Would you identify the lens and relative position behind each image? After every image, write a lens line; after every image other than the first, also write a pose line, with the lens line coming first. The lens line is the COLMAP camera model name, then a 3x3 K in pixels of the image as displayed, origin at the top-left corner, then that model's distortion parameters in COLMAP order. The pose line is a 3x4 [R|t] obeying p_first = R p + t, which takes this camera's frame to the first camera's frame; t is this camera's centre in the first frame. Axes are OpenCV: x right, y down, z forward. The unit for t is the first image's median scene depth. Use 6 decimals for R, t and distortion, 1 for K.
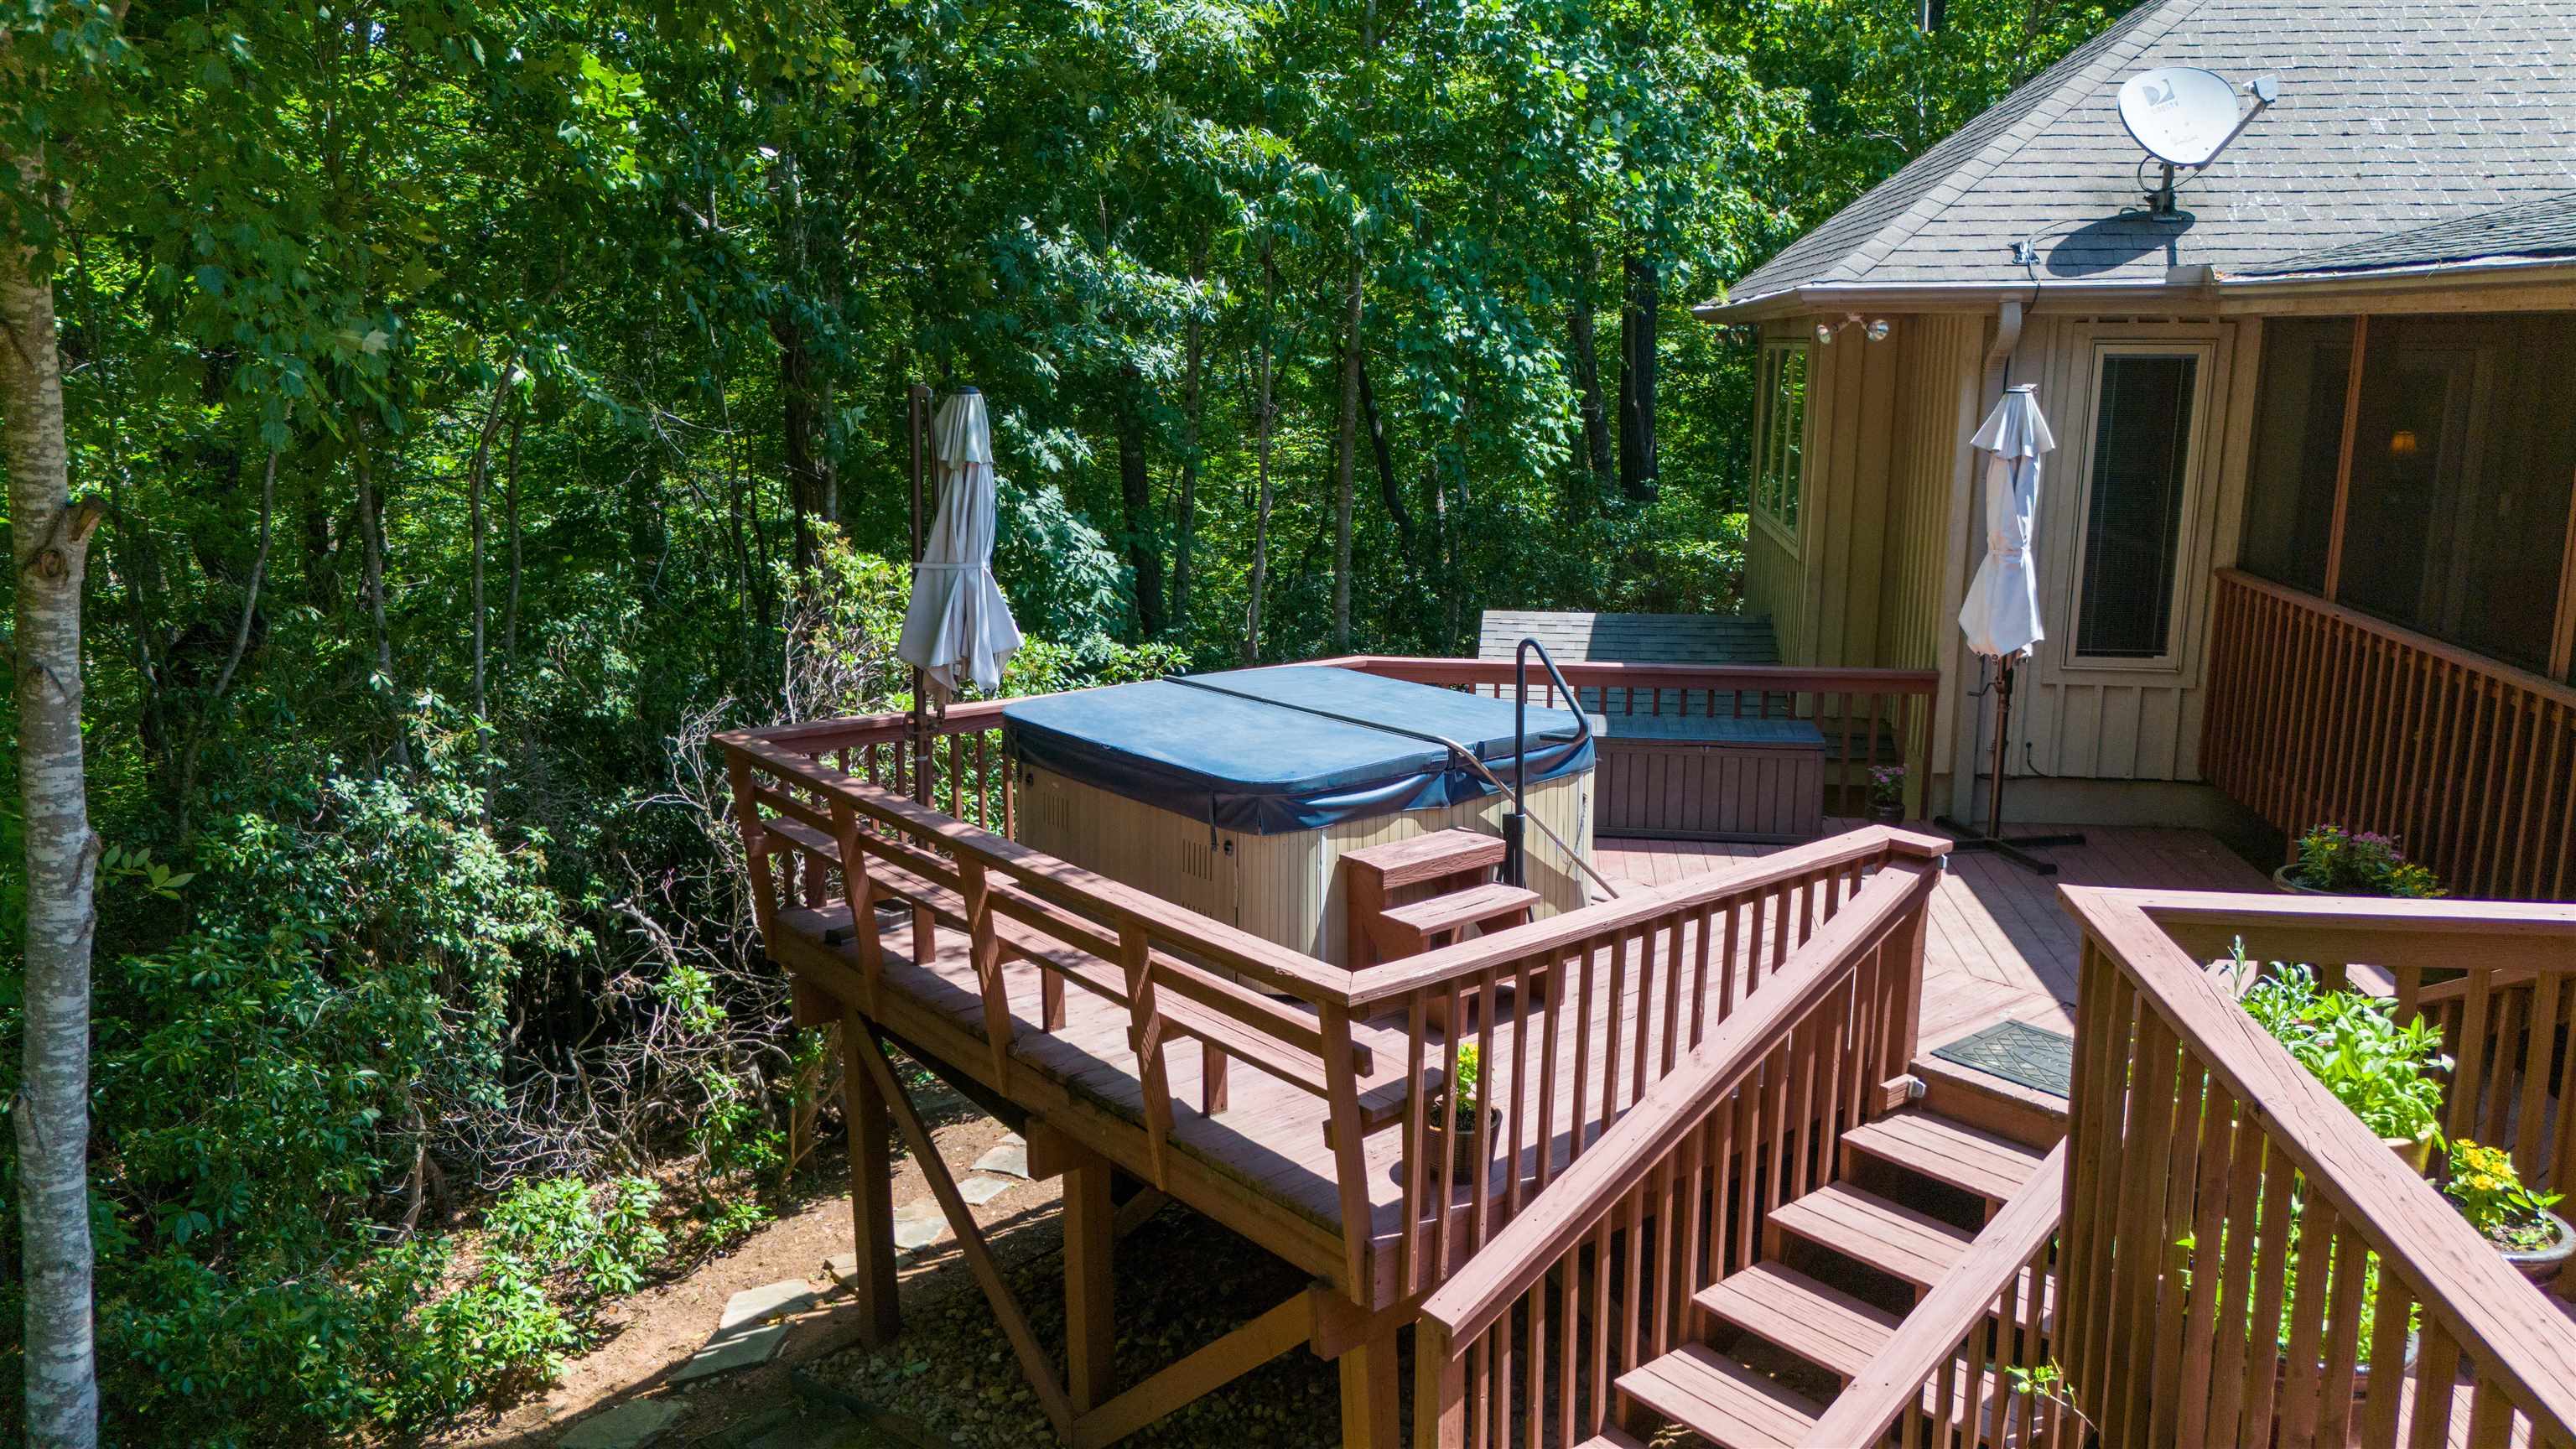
lens RADIAL K [[1864.2, 0, 1285.7], [0, 1864.2, 751.6], [0, 0, 1]] dist [0.077781, -0.095556]
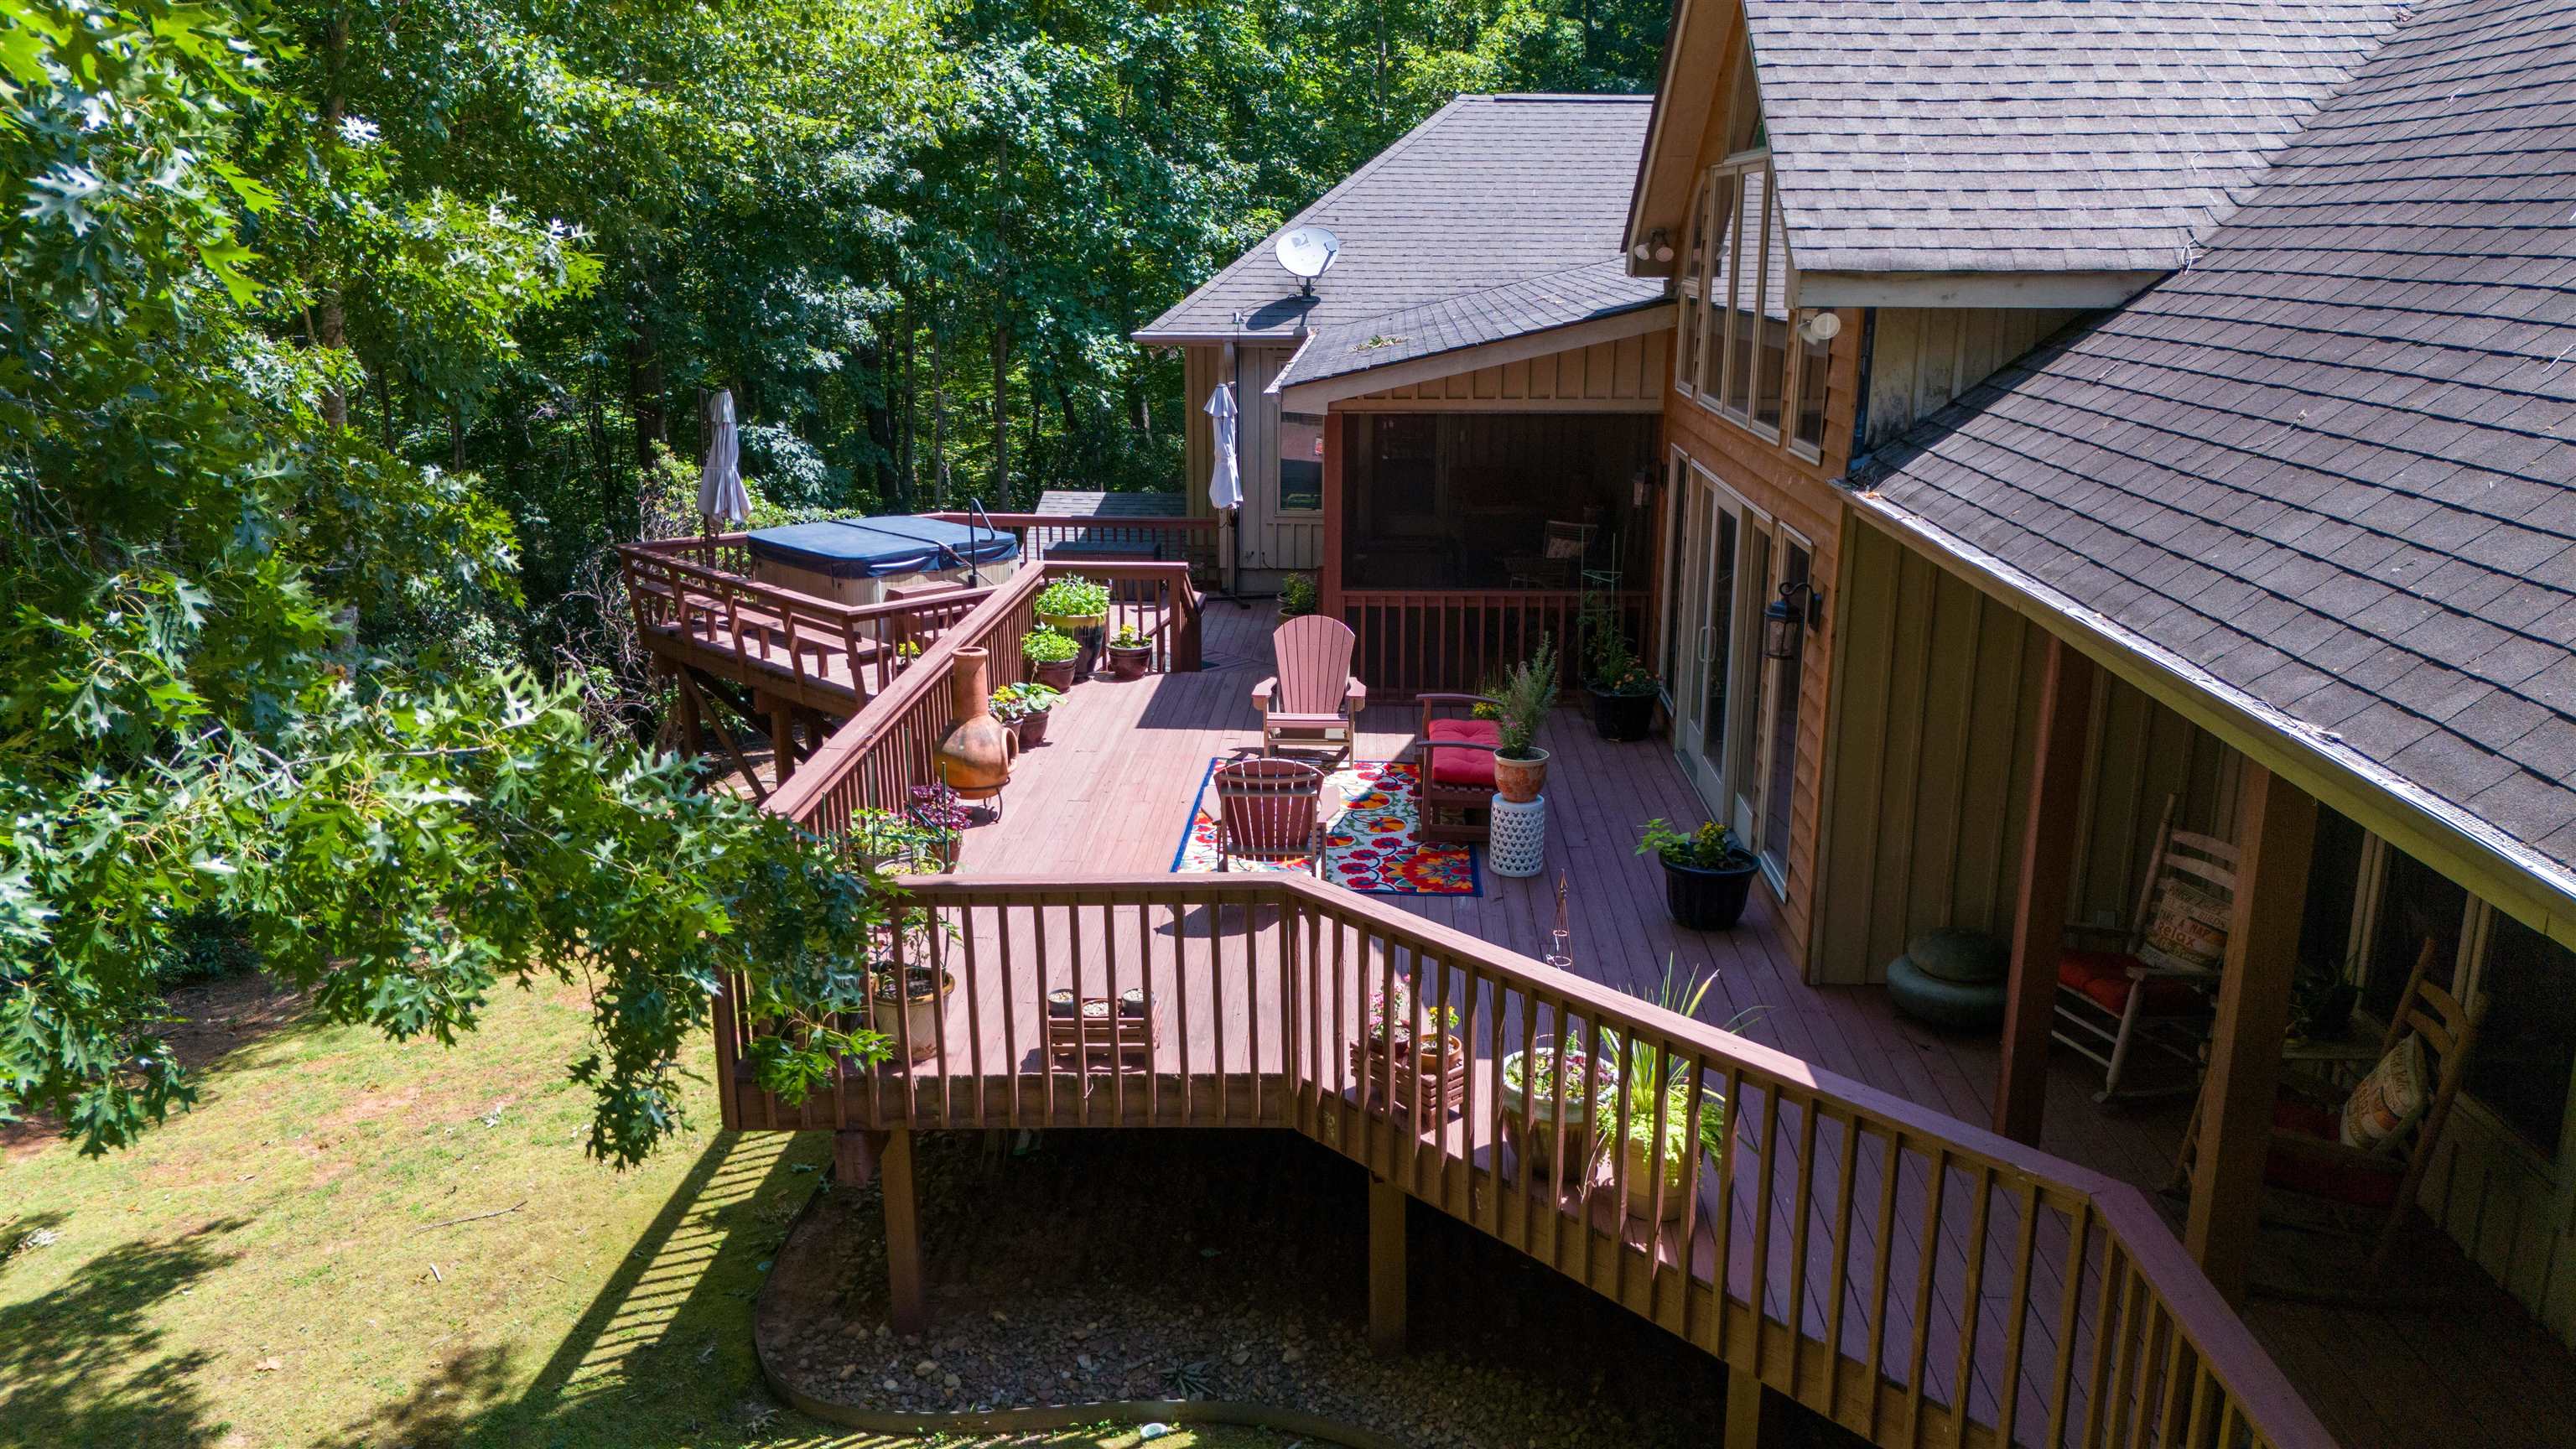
lens RADIAL K [[1864.2, 0, 1285.7], [0, 1864.2, 751.6], [0, 0, 1]] dist [0.077781, -0.095556]
pose [[0.996758, -0.019837, 0.077974, 0.280060], [0.015947, 0.998612, 0.050204, 0.122092], [-0.078861, -0.048798, 0.995691, -1.163699]]
